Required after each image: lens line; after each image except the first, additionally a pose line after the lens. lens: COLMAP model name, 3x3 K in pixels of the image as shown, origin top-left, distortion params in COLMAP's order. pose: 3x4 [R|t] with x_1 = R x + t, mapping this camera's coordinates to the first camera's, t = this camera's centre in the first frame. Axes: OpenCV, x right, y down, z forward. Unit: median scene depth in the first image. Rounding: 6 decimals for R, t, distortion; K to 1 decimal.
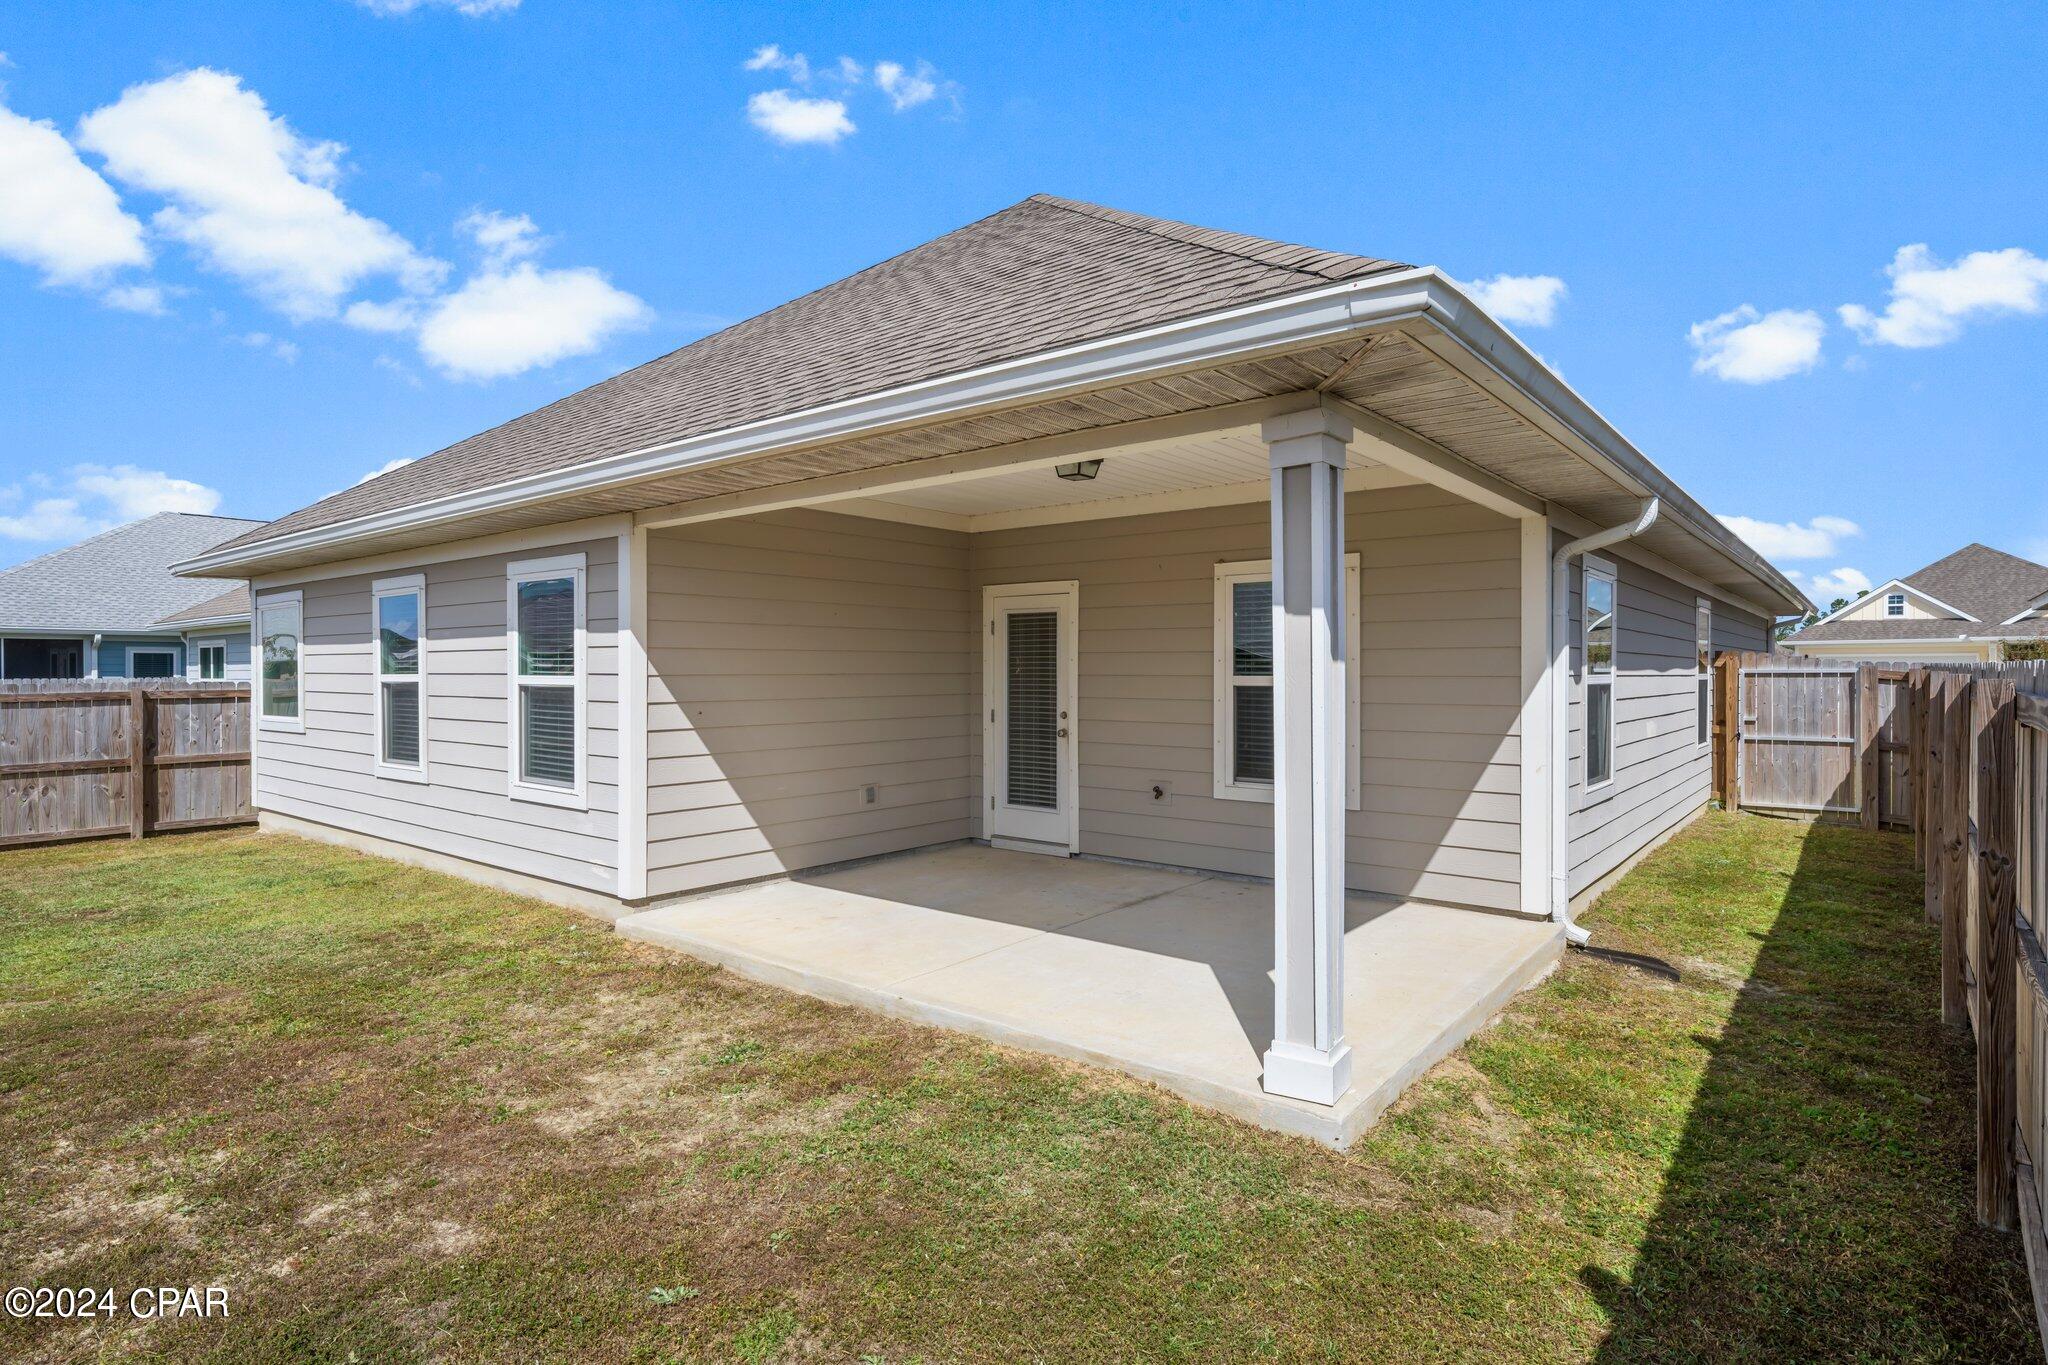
lens RADIAL K [[1054.5, 0, 1022.4], [0, 1054.5, 682.3], [0, 0, 1]] dist [-0.000248, -0.000022]
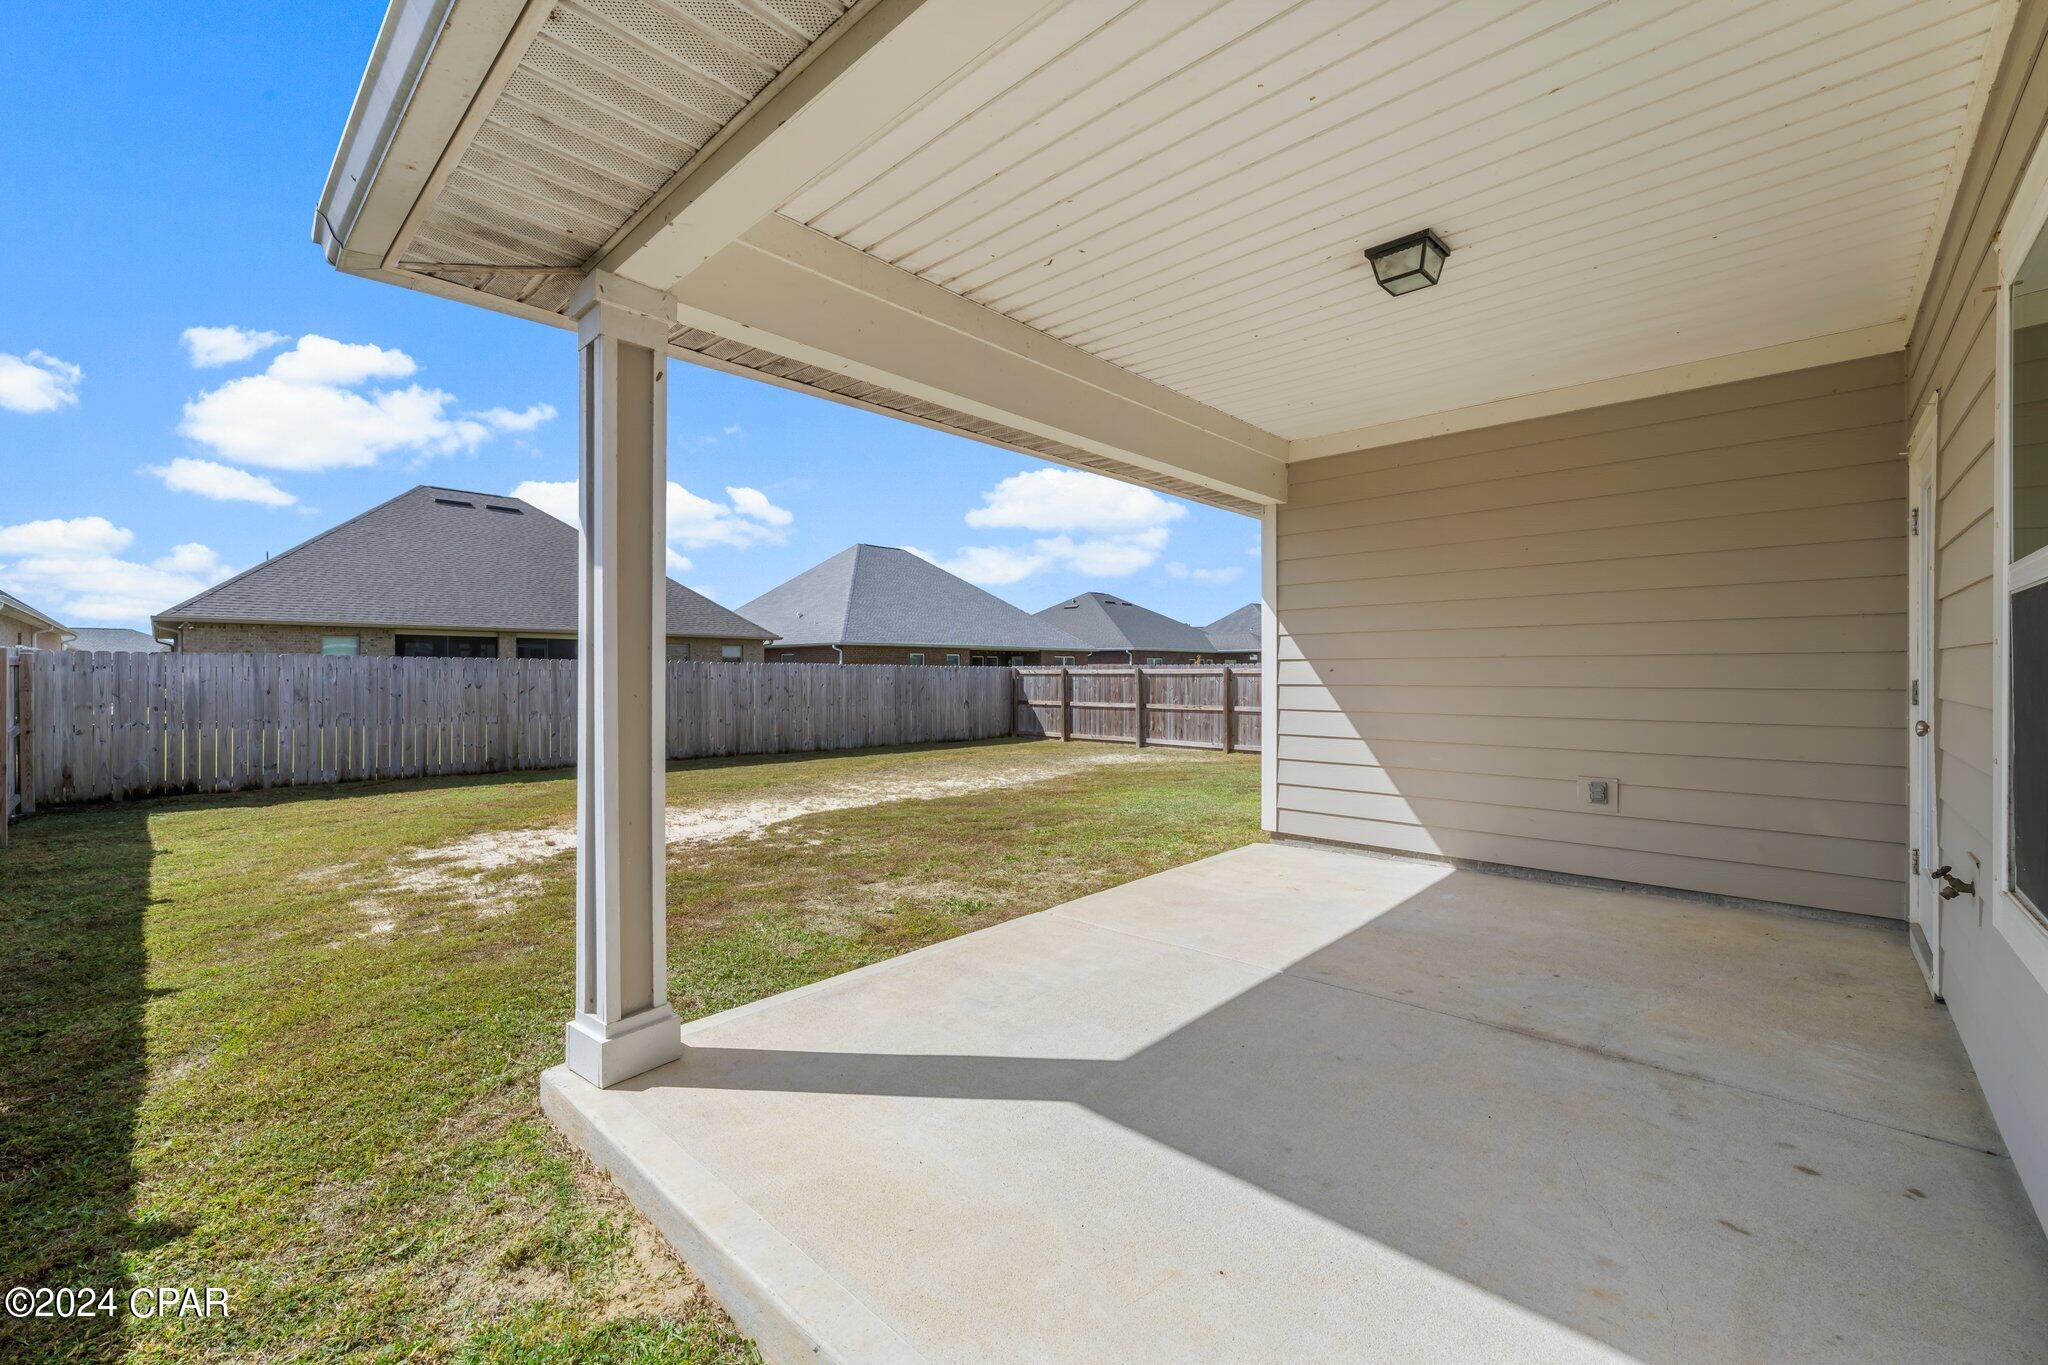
lens RADIAL K [[823.9, 0, 1021.7], [0, 823.9, 672.8], [0, 0, 1]] dist [-0.000125, 0.000002]
pose [[-0.076613, 0.006790, -0.997038, 0.528057], [-0.004402, 0.999965, 0.007148, 0.027606], [0.997051, 0.004937, -0.076580, 0.773187]]
